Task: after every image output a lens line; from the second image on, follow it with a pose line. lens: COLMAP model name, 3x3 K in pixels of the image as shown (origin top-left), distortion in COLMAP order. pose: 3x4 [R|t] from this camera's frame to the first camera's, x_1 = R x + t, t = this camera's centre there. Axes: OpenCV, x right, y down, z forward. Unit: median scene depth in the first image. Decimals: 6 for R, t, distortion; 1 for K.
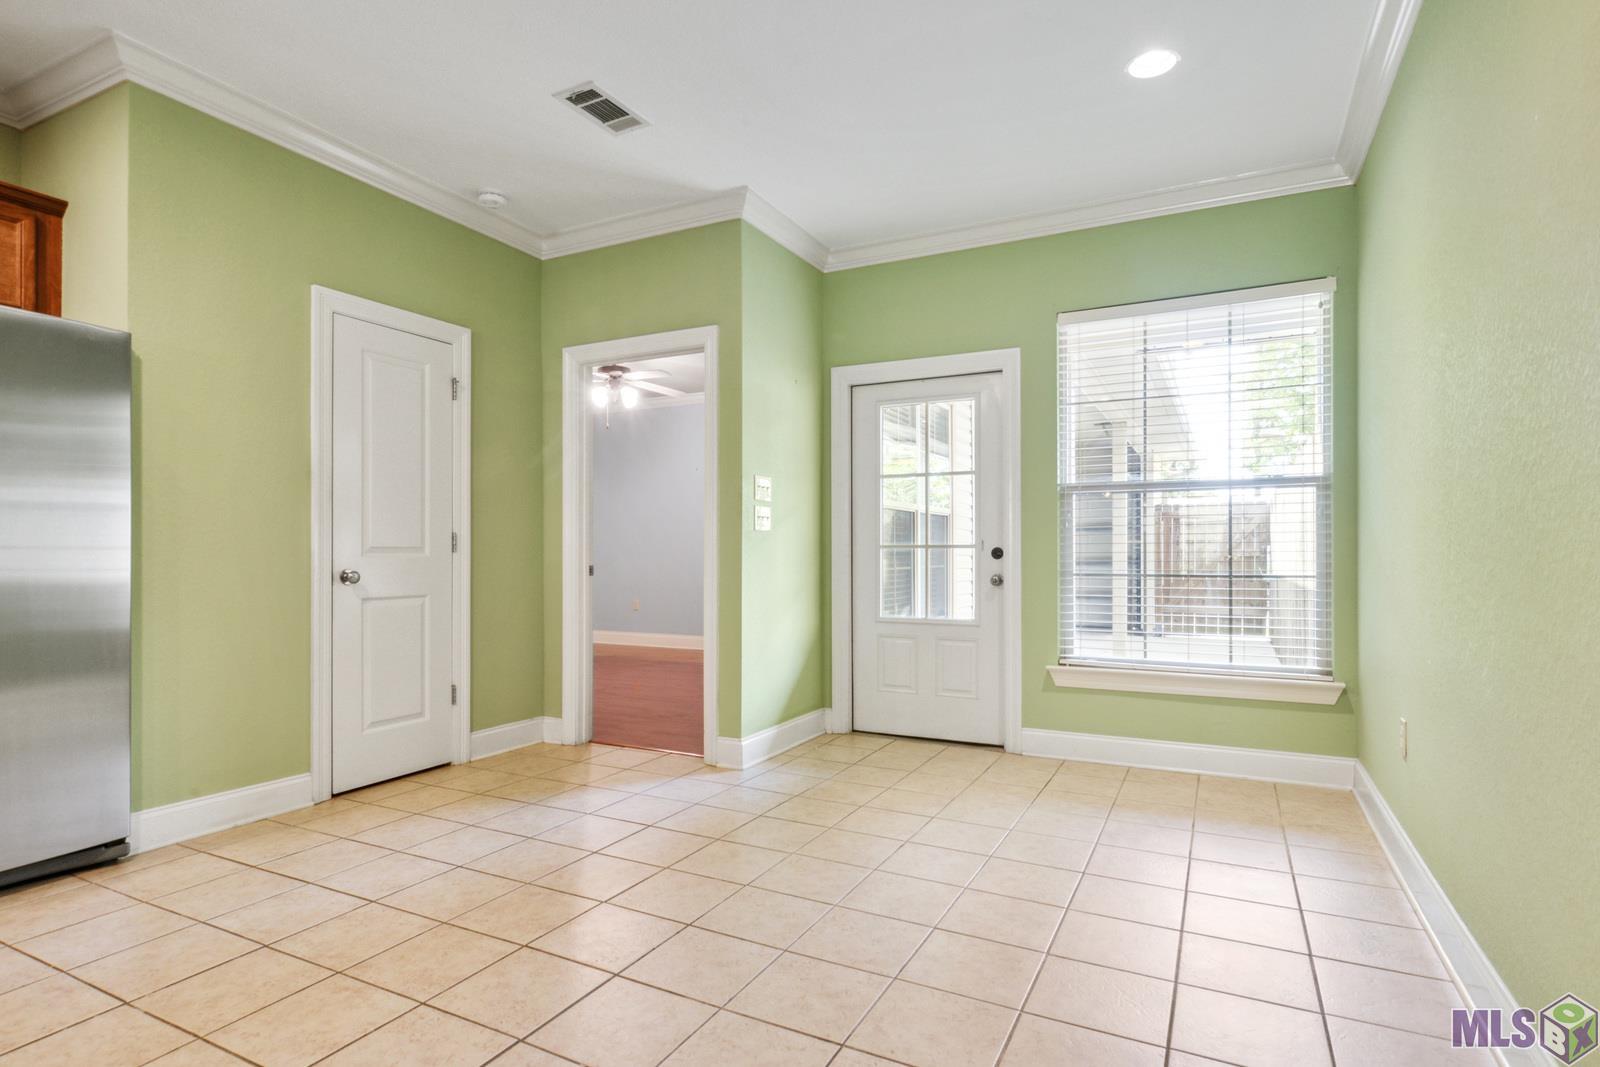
lens RADIAL K [[821.1, 0, 806.3], [0, 821.1, 548.1], [0, 0, 1]] dist [-0.001501, -0.000236]
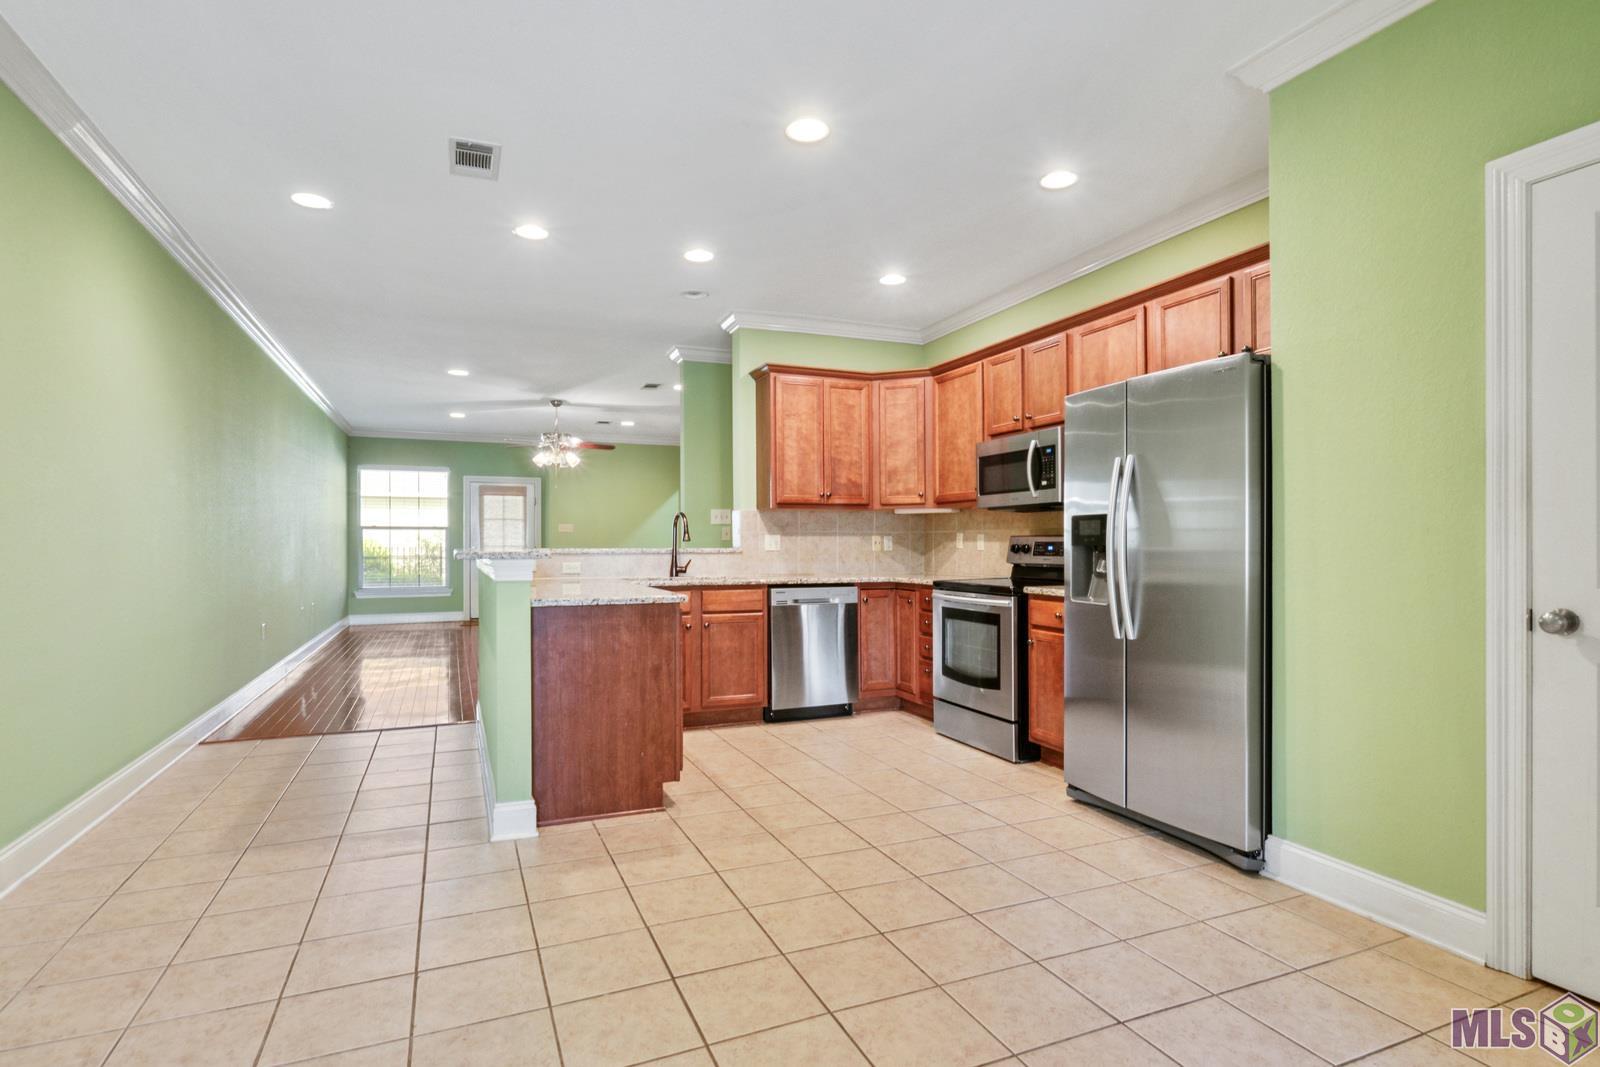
lens RADIAL K [[821.1, 0, 806.3], [0, 821.1, 548.1], [0, 0, 1]] dist [-0.001501, -0.000236]
pose [[-0.635076, 0.008268, -0.772406, 0.276450], [0.006470, 0.999965, 0.005383, -0.029414], [0.772423, -0.001579, -0.635107, 1.140341]]
